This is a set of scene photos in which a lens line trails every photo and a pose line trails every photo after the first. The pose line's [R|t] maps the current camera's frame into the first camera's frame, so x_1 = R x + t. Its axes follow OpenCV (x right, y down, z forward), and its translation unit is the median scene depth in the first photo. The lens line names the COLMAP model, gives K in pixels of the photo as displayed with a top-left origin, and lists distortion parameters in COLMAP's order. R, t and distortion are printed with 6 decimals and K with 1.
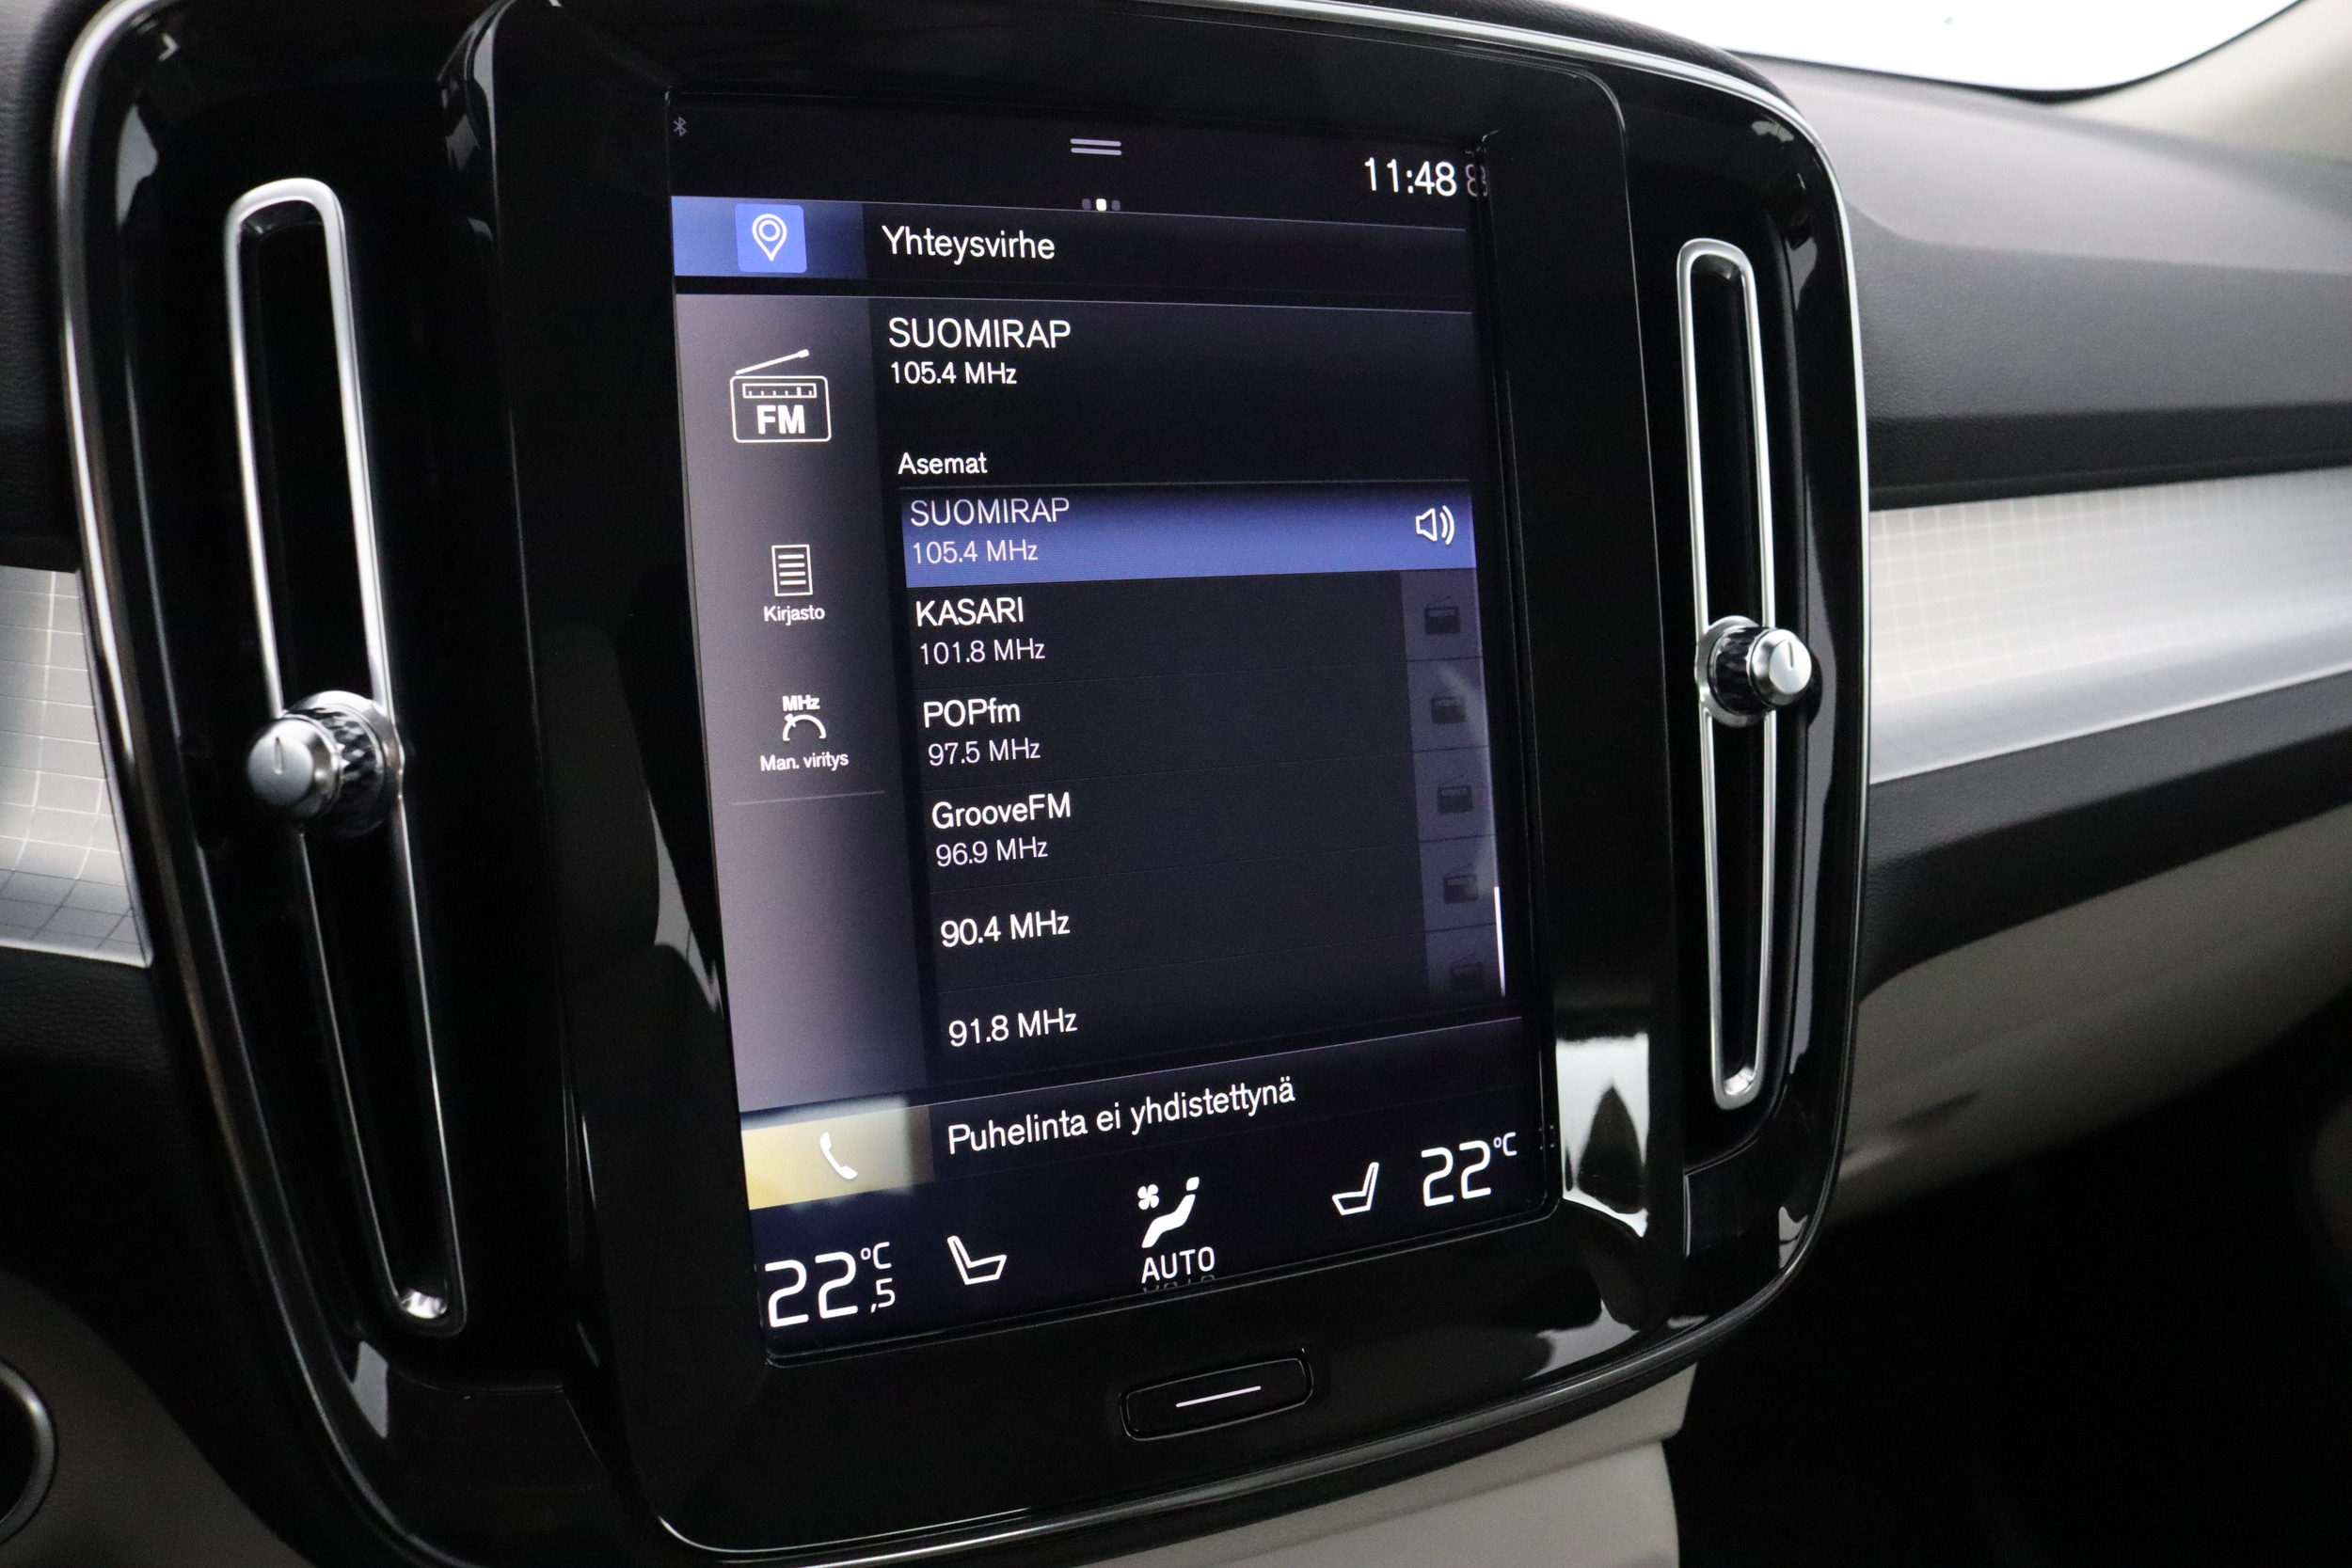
lens RADIAL K [[1969.2, 0, 1157.1], [0, 1969.2, 792.1], [0, 0, 1]] dist [-0.127068, 0.070711]
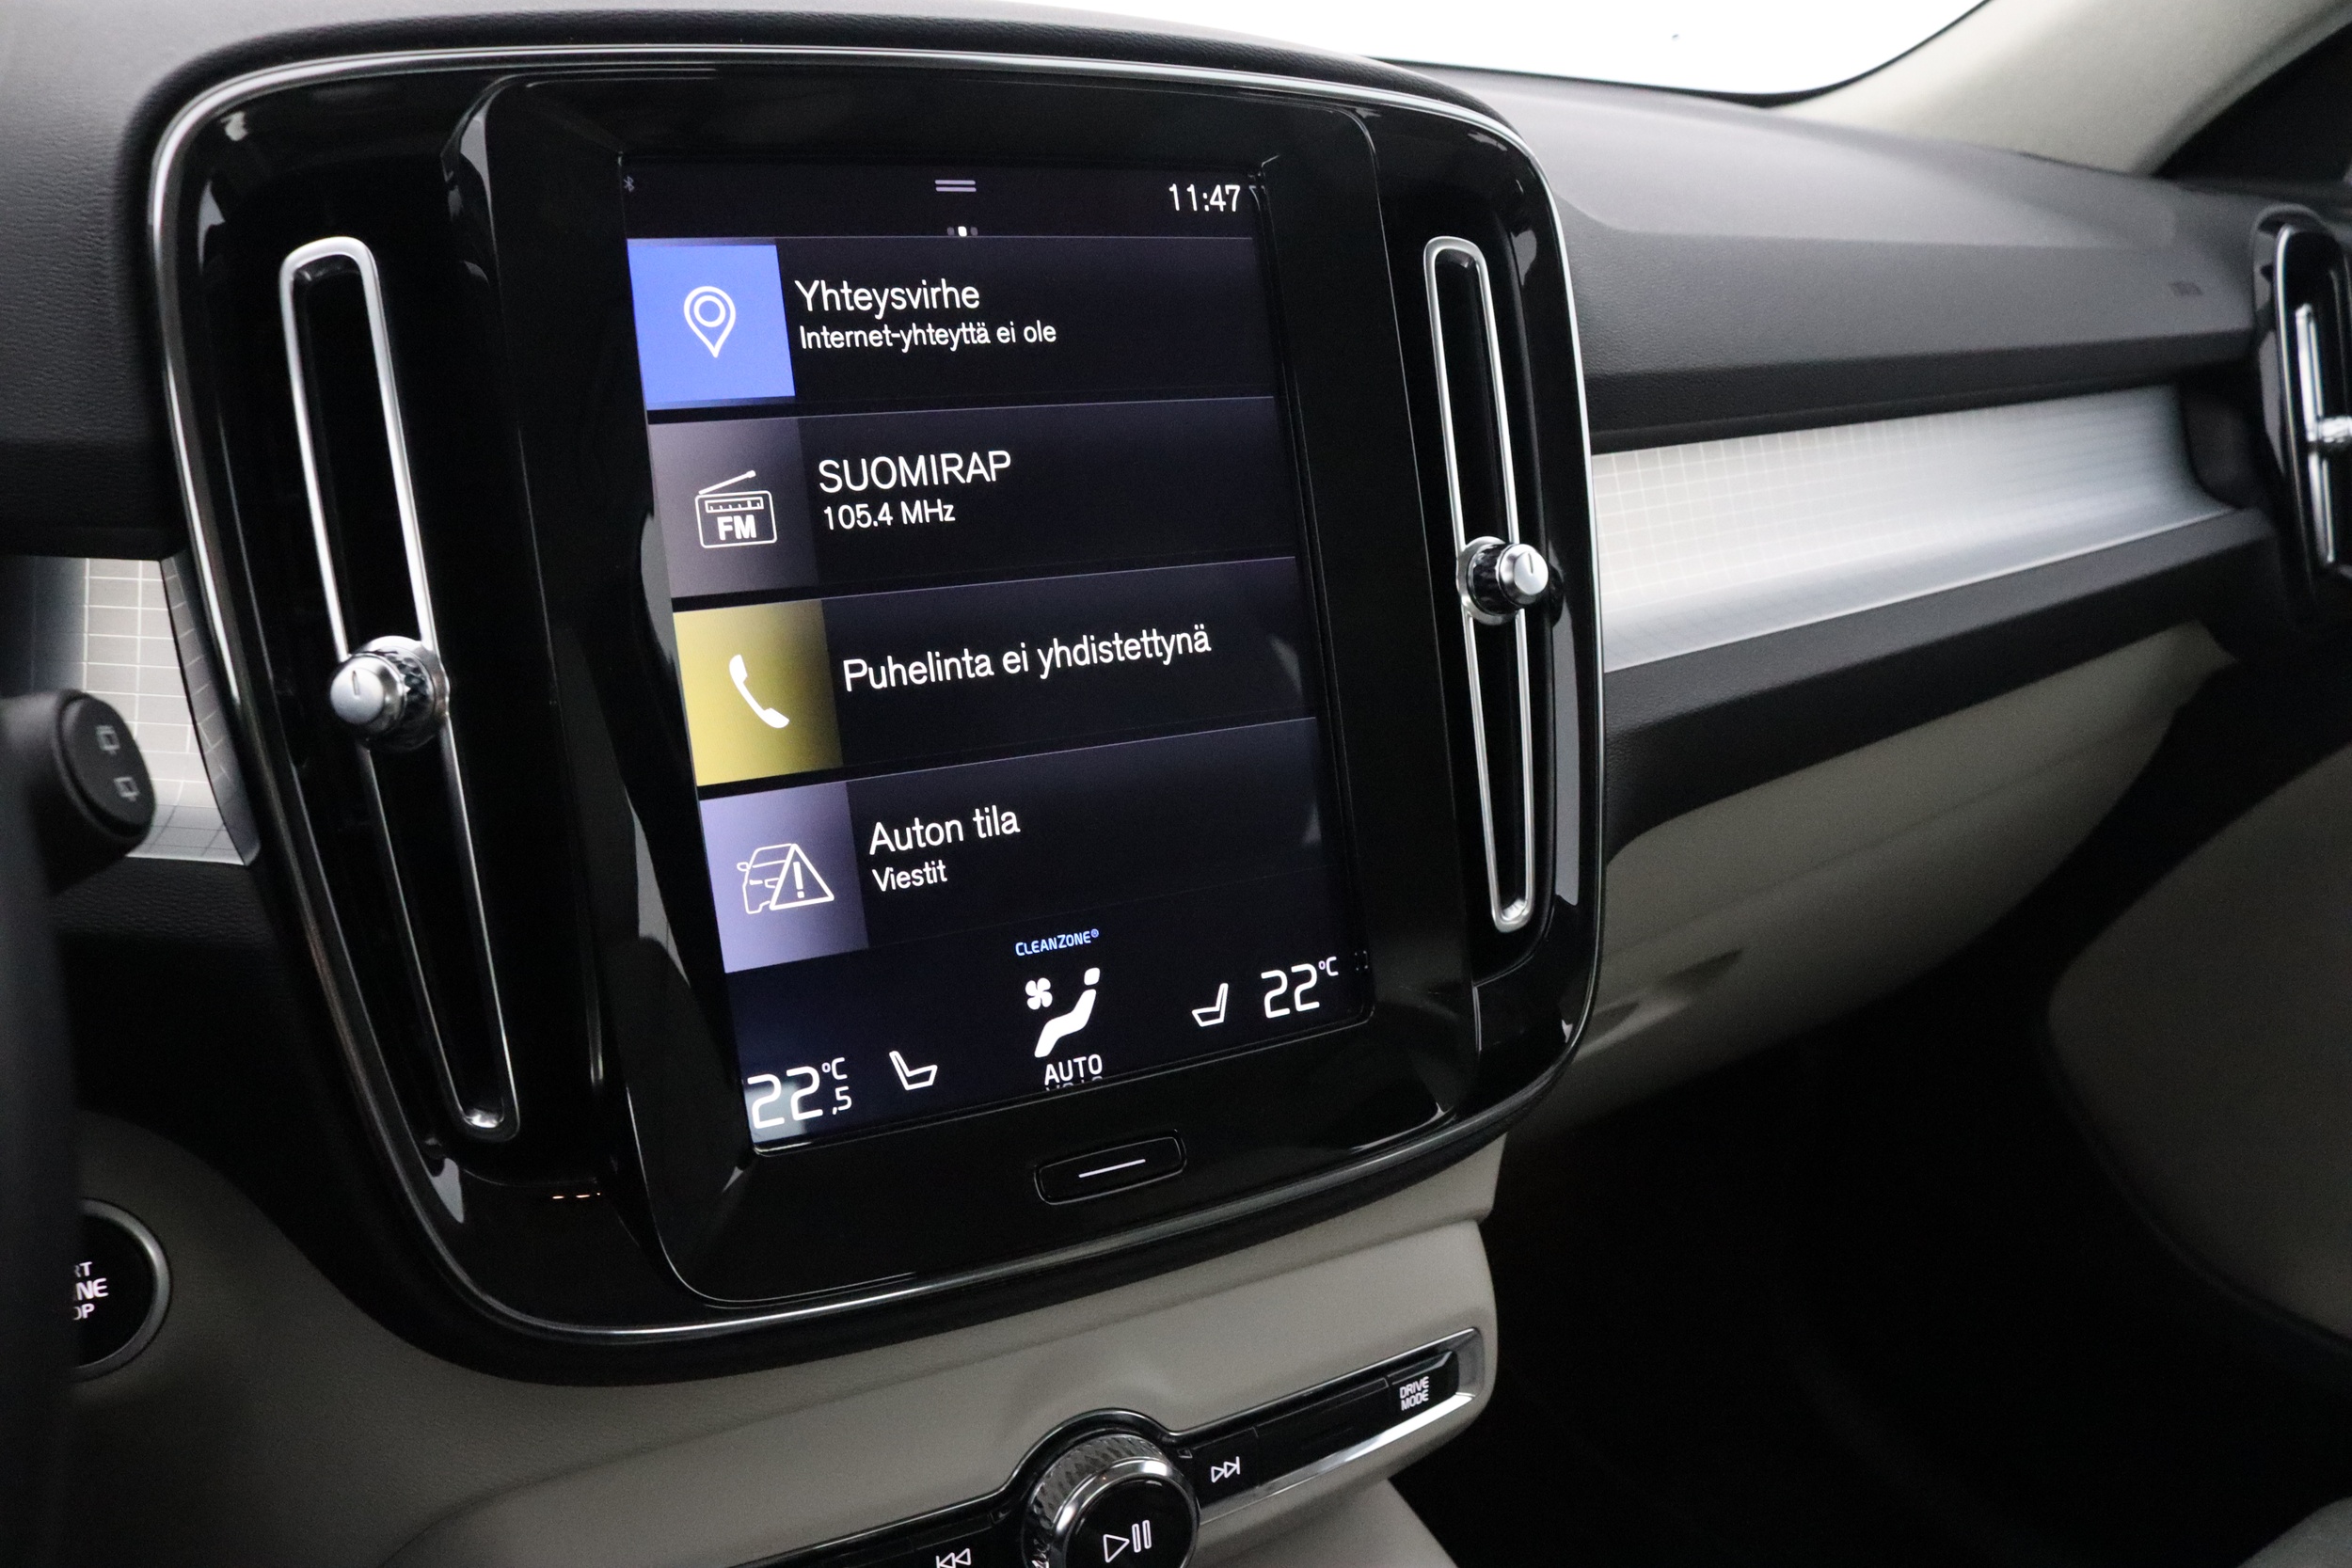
lens RADIAL K [[1969.2, 0, 1179.3], [0, 1969.2, 784.3], [0, 0, 1]] dist [-0.127068, 0.070711]
pose [[0.994327, -0.060342, 0.087598, -0.019930], [0.060681, 0.998157, -0.001204, 0.062172], [-0.087364, 0.006513, 0.996155, -0.251684]]
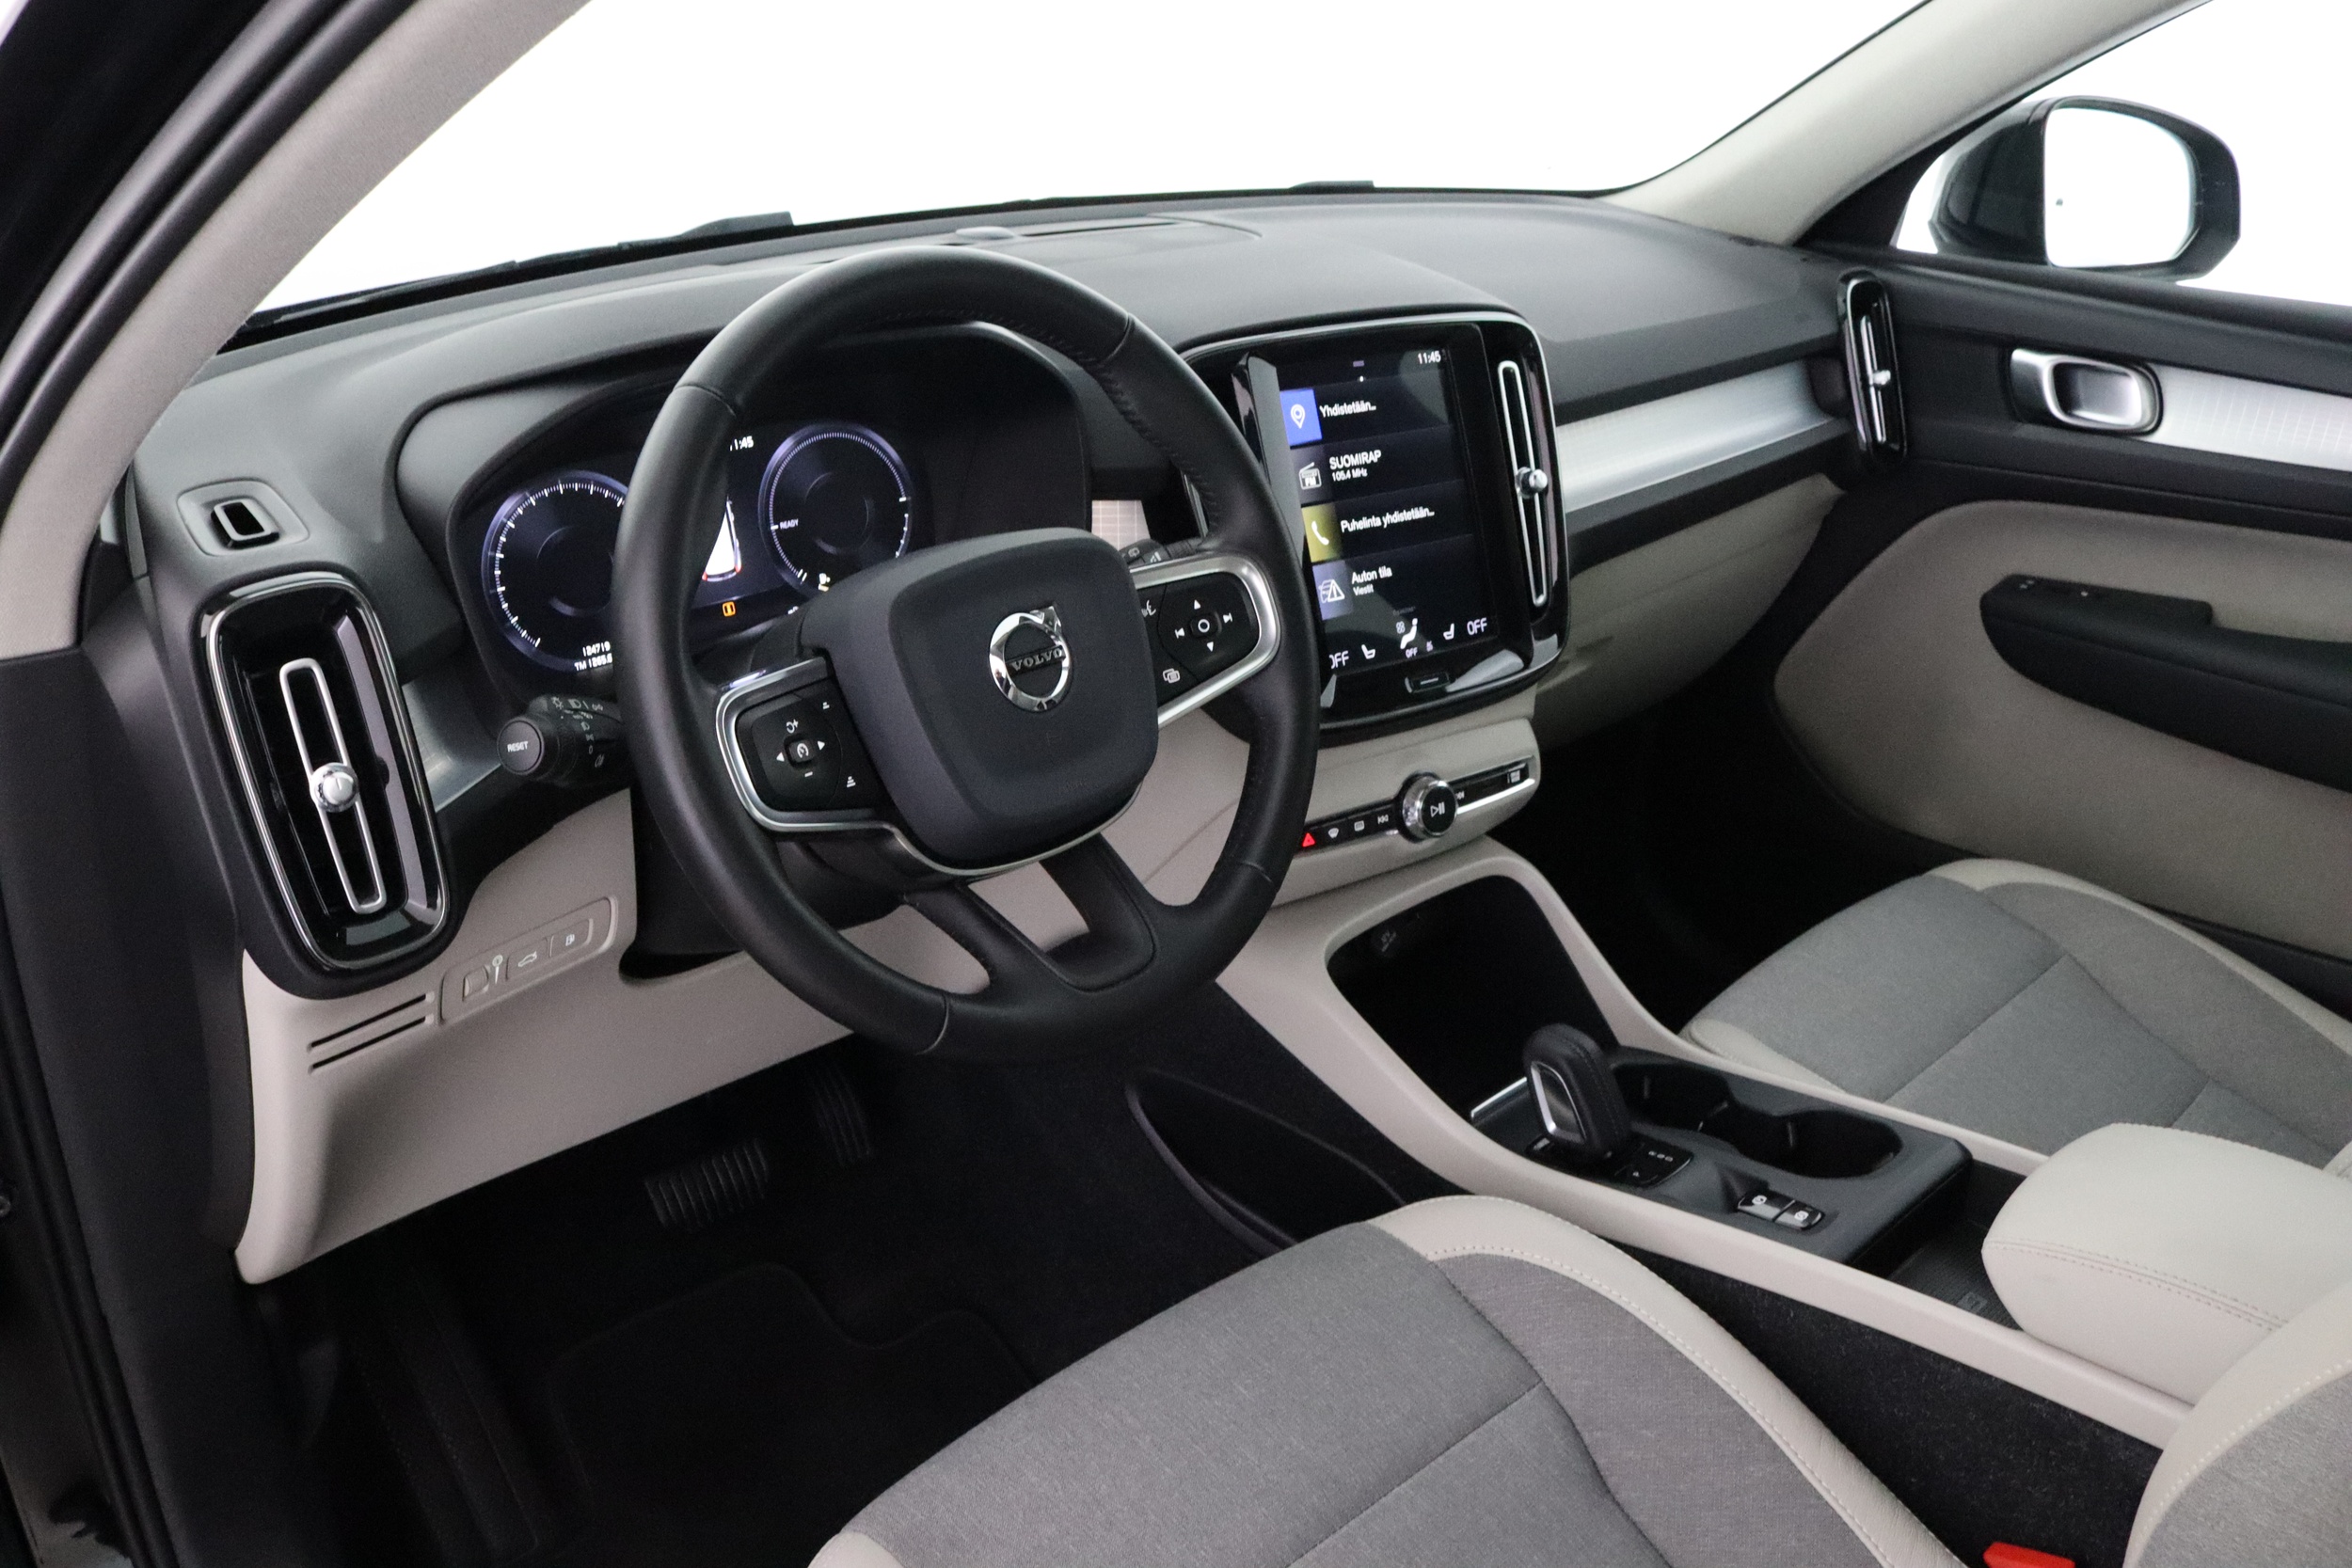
lens RADIAL K [[1969.2, 0, 1193.9], [0, 1969.2, 802.2], [0, 0, 1]] dist [-0.127068, 0.070711]
pose [[0.975685, -0.138069, 0.170221, -1.060770], [0.125417, 0.988625, 0.083020, 0.152636], [-0.179747, -0.059652, 0.981903, -2.623487]]
